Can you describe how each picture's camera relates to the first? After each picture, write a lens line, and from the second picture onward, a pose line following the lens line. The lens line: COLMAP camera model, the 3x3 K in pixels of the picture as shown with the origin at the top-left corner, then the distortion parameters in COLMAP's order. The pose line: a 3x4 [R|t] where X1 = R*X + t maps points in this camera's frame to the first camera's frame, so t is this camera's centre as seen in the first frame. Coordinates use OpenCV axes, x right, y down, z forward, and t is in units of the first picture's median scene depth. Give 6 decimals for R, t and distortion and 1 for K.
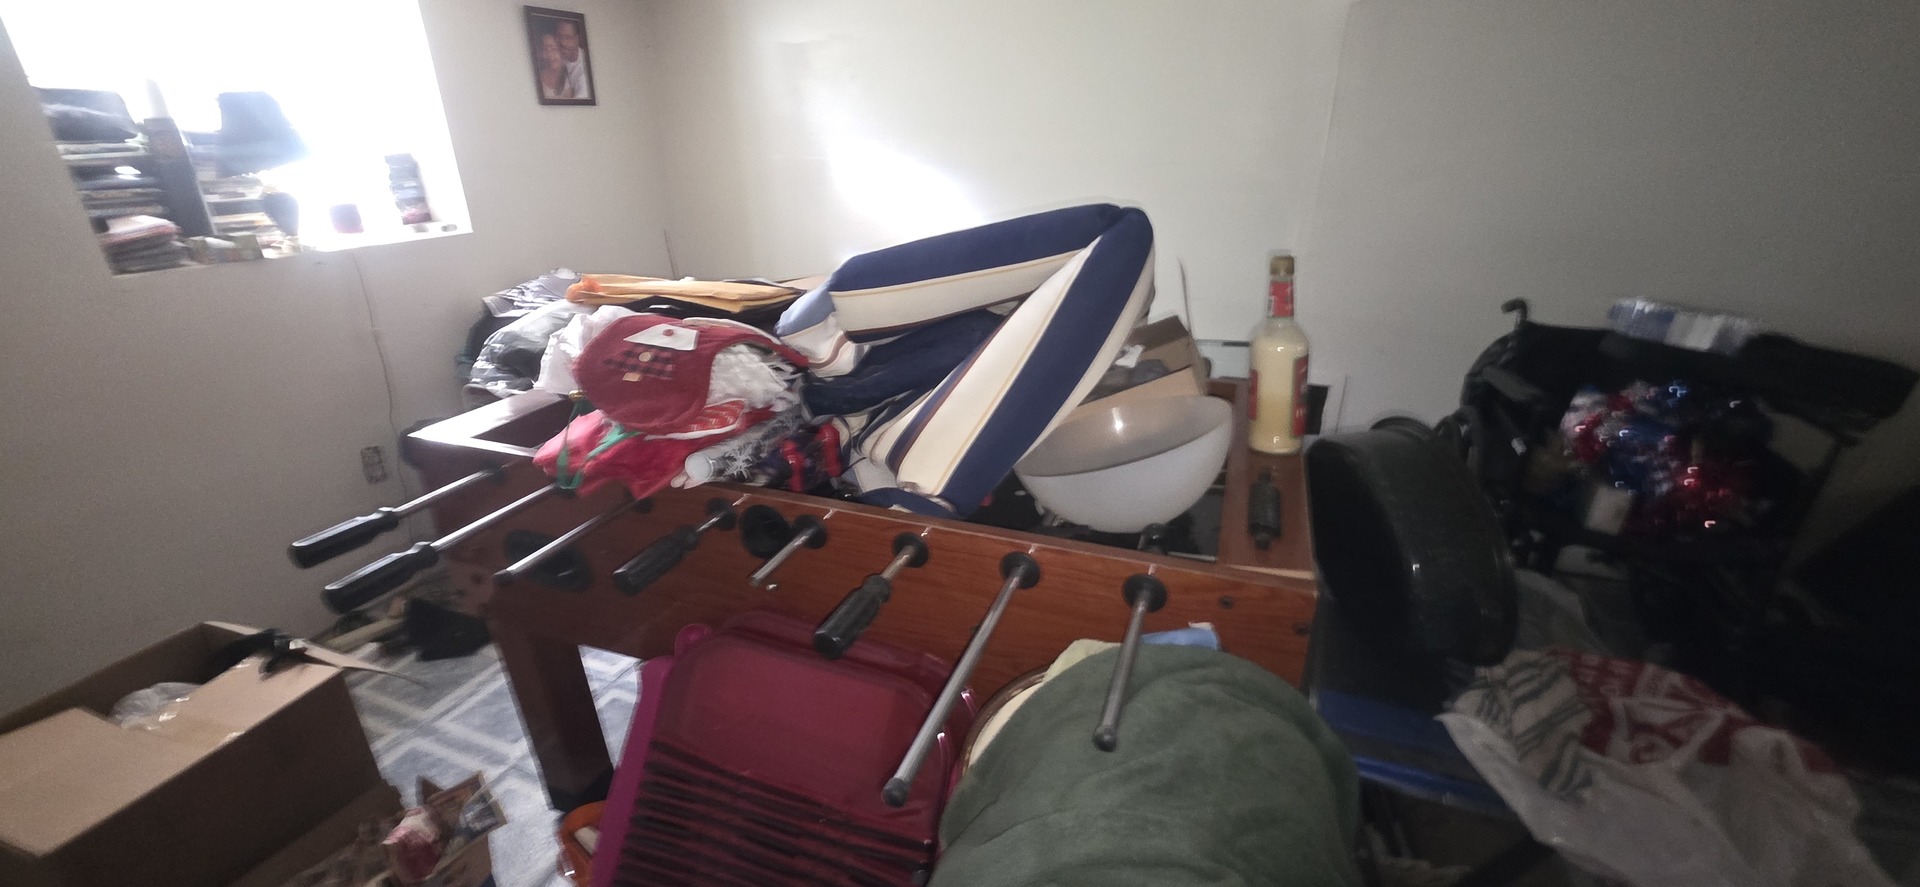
lens RADIAL K [[768.5, 0, 958.8], [0, 768.5, 448.8], [0, 0, 1]] dist [-0.002005, -0.000436]
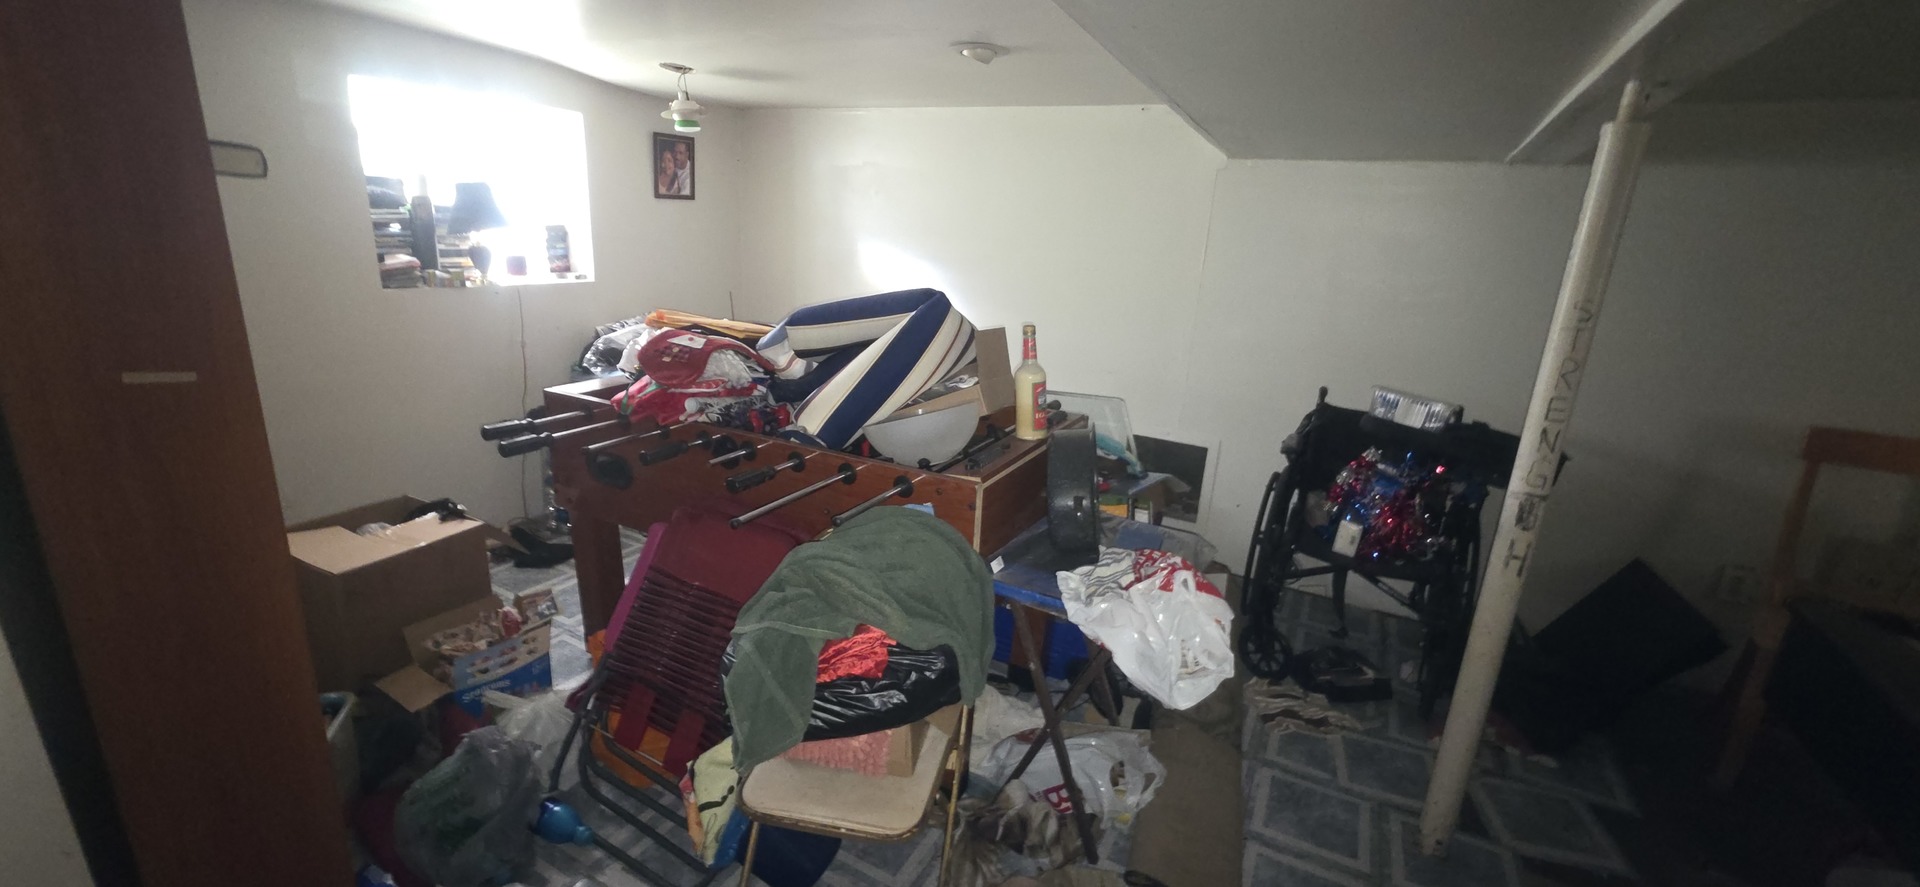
lens RADIAL K [[768.5, 0, 958.8], [0, 768.5, 448.8], [0, 0, 1]] dist [-0.002005, -0.000436]
pose [[0.990789, 0.095934, -0.095566, 0.332041], [-0.105654, 0.989111, -0.102451, 0.166207], [0.084696, 0.111604, 0.990137, -0.530236]]
